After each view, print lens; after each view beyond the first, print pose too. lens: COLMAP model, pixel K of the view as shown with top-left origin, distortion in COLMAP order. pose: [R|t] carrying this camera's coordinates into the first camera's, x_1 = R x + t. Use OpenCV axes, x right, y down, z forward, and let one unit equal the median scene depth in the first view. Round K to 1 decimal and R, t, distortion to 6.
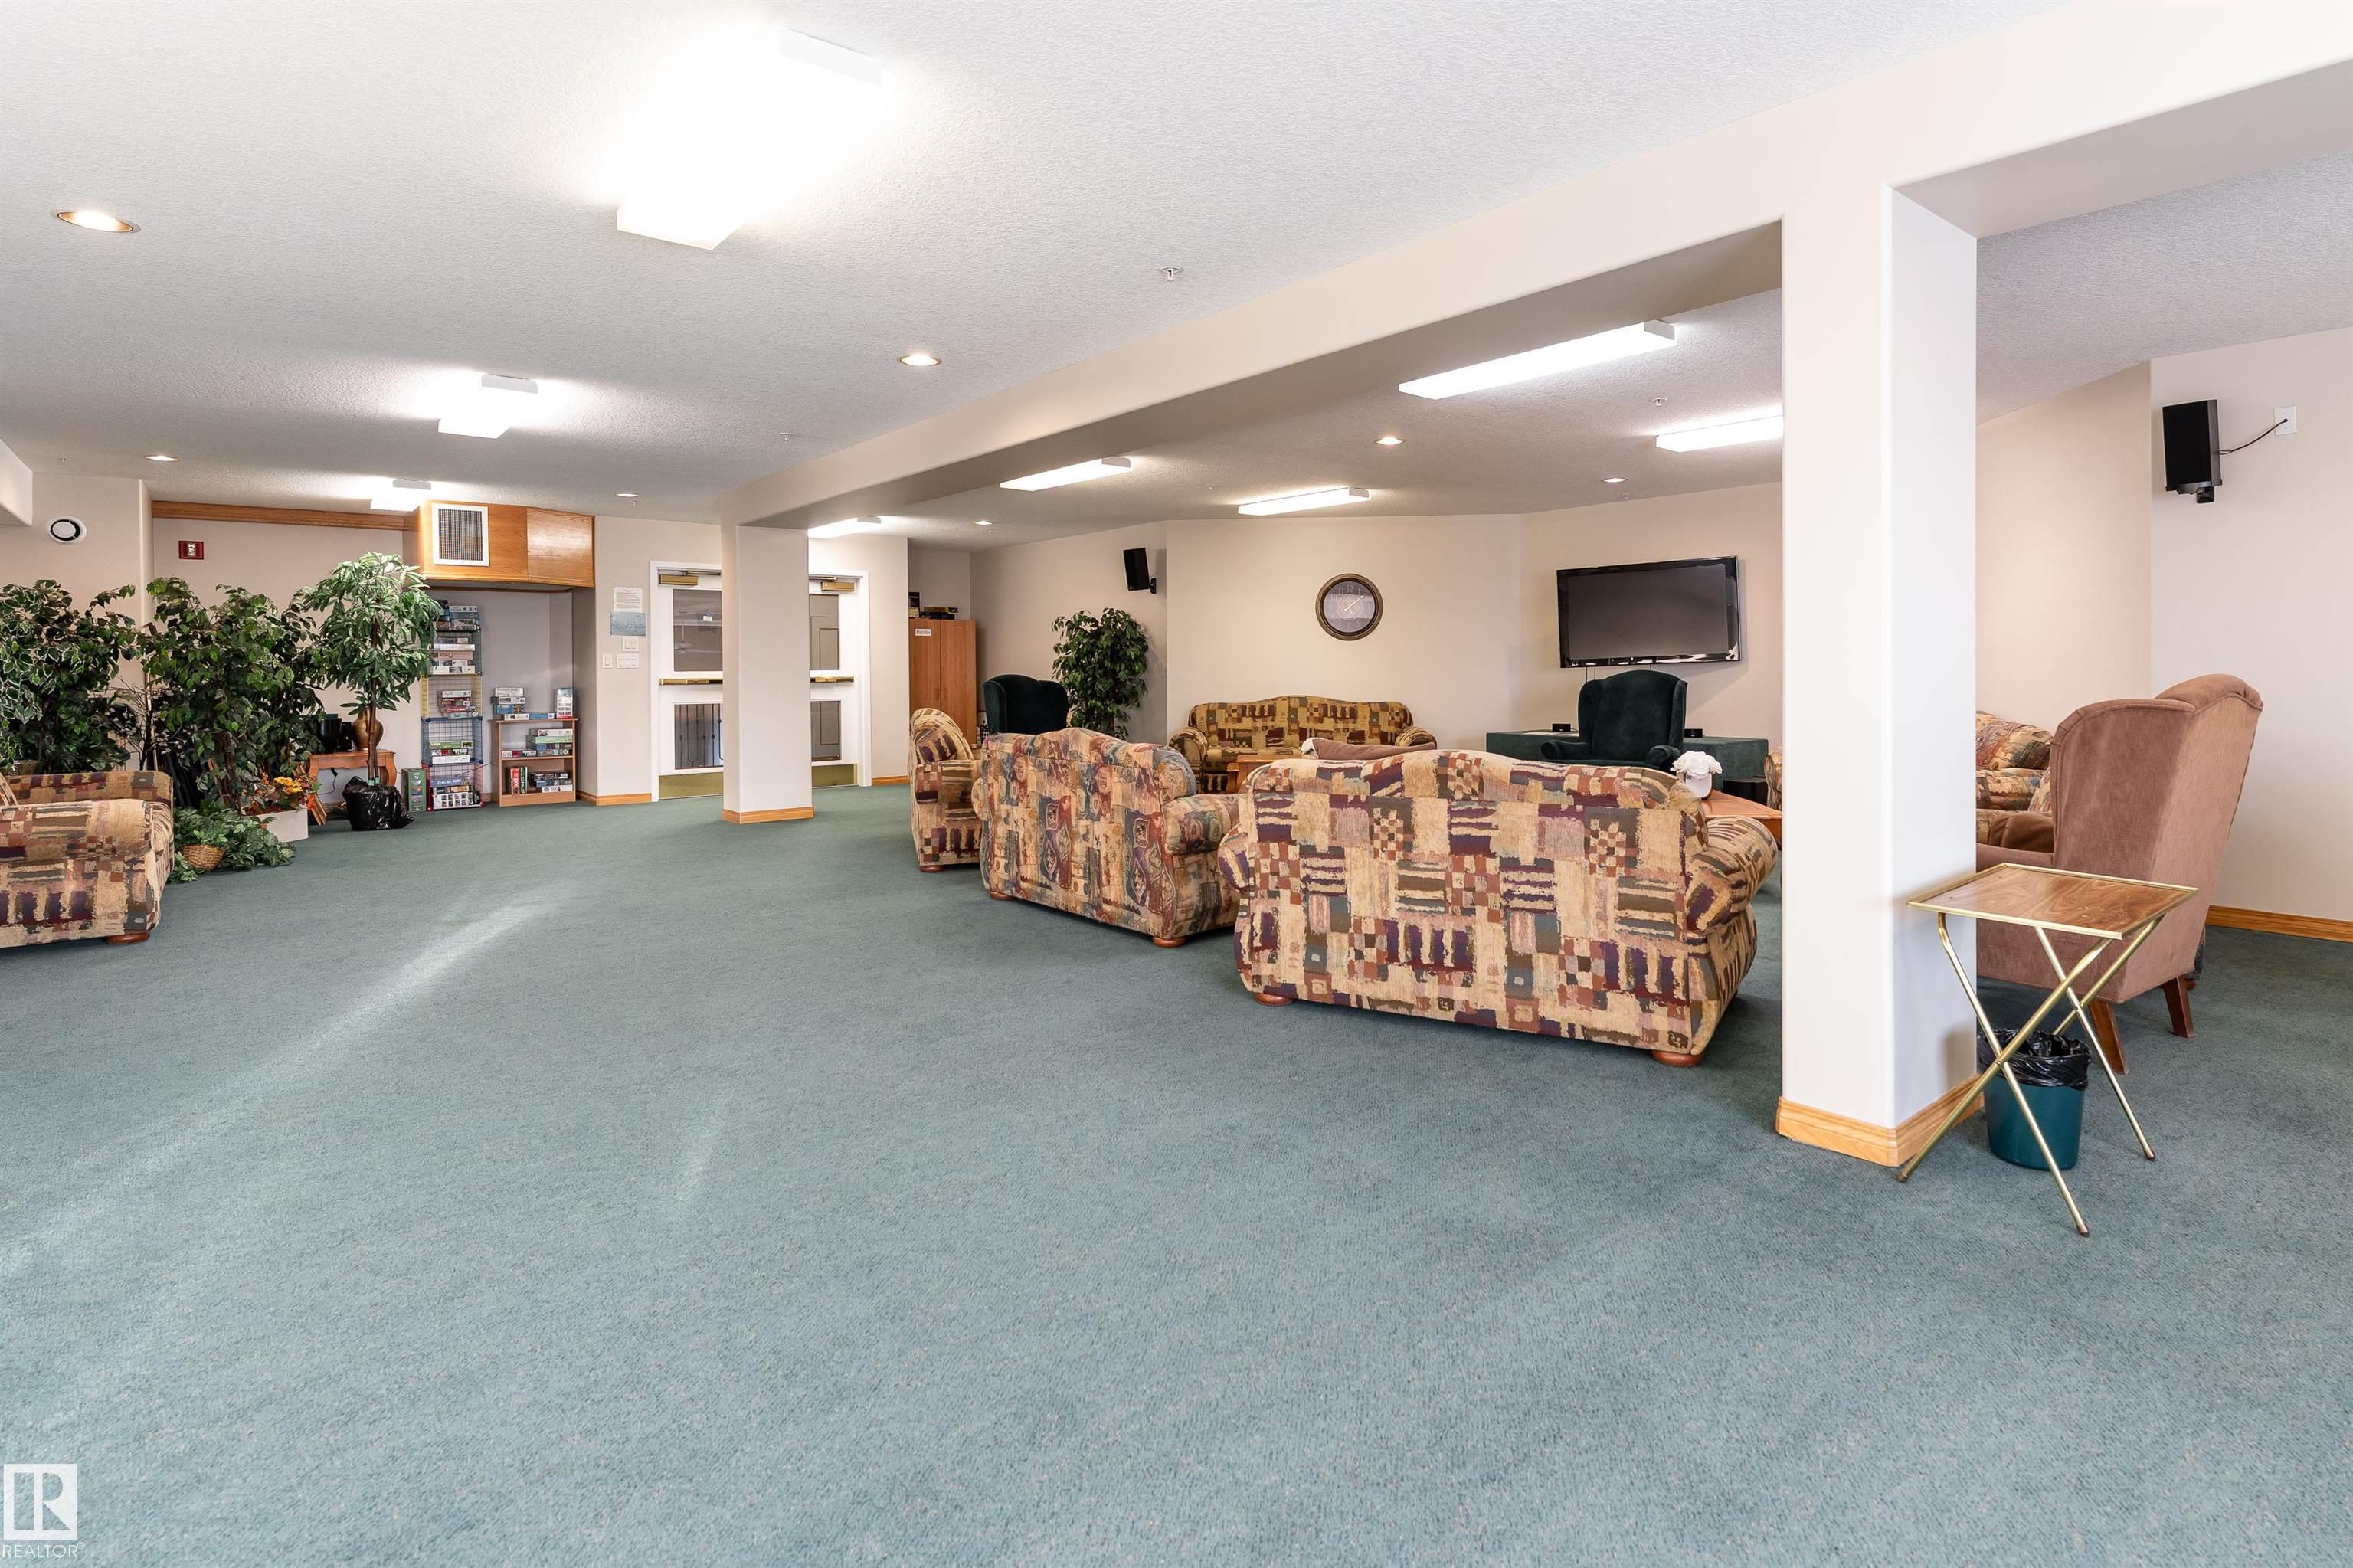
lens RADIAL K [[1095.0, 0, 1241.1], [0, 1095.0, 668.7], [0, 0, 1]] dist [0.002381, -0.000090]
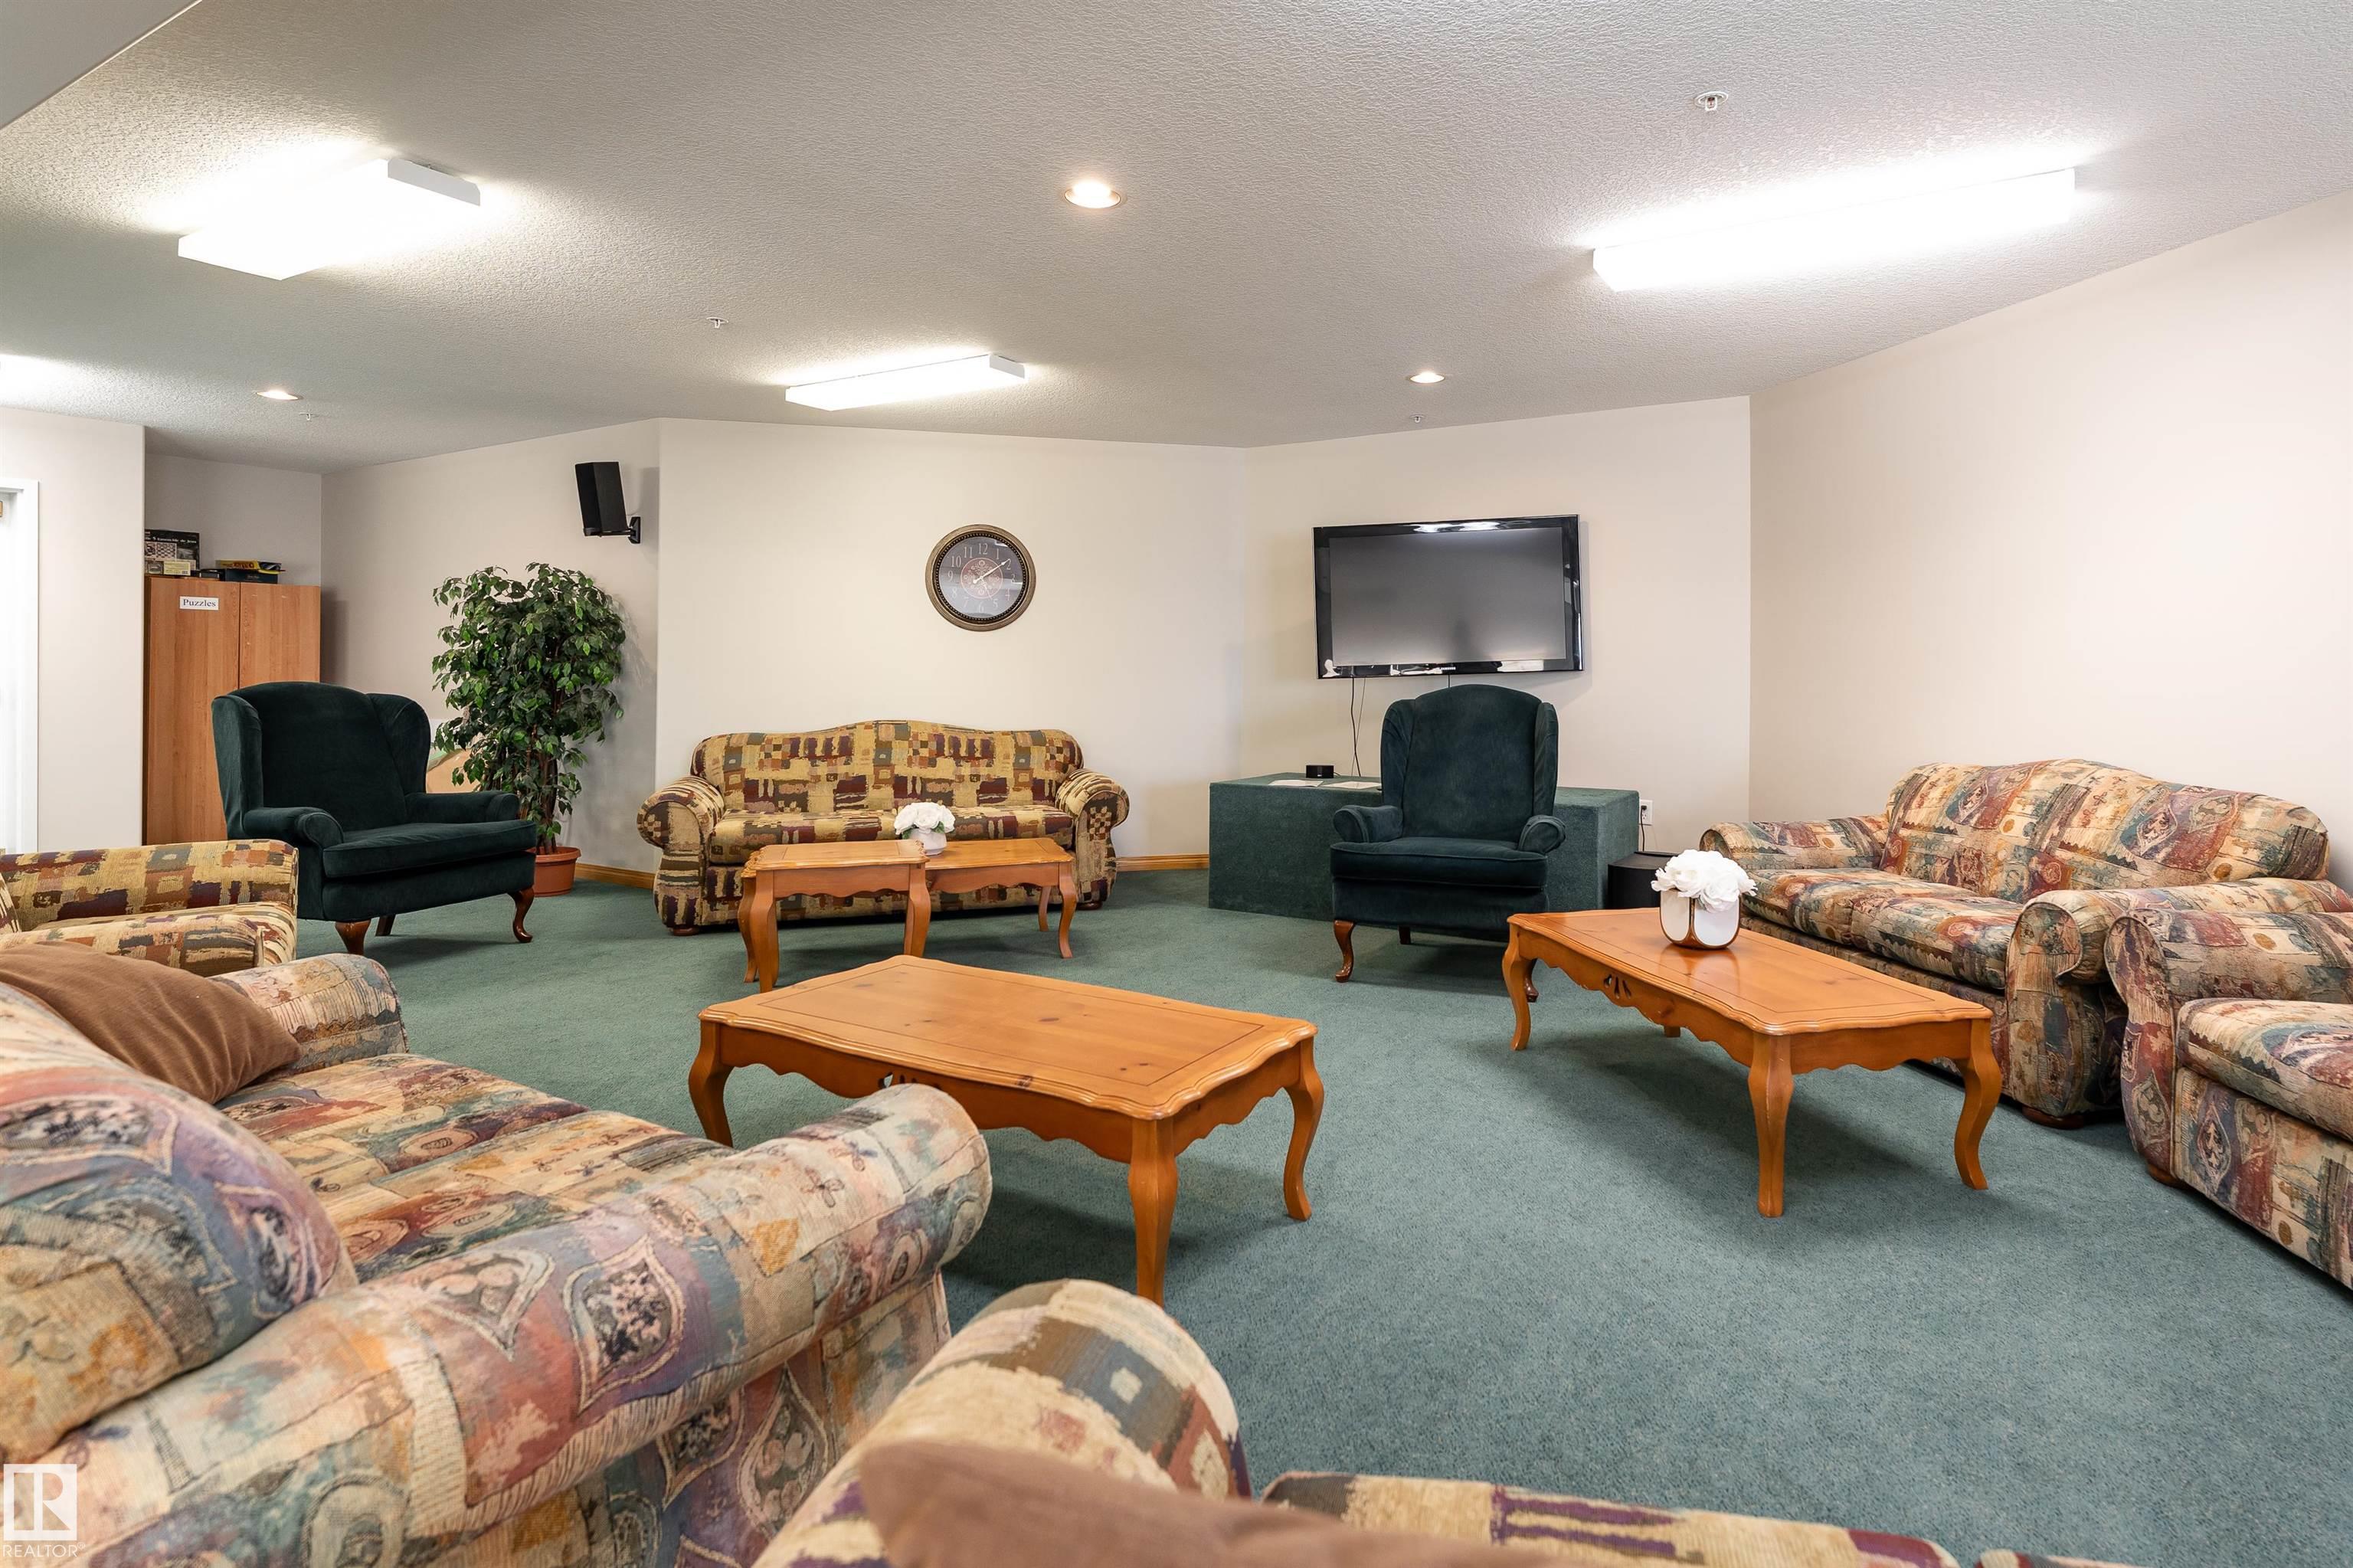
lens RADIAL K [[1095.0, 0, 1241.1], [0, 1095.0, 668.7], [0, 0, 1]] dist [0.002381, -0.000090]
pose [[0.939769, 0.011793, 0.341606, 0.026150], [-0.010219, 0.999927, -0.006407, -0.001913], [-0.341656, 0.002530, 0.939822, 0.375770]]
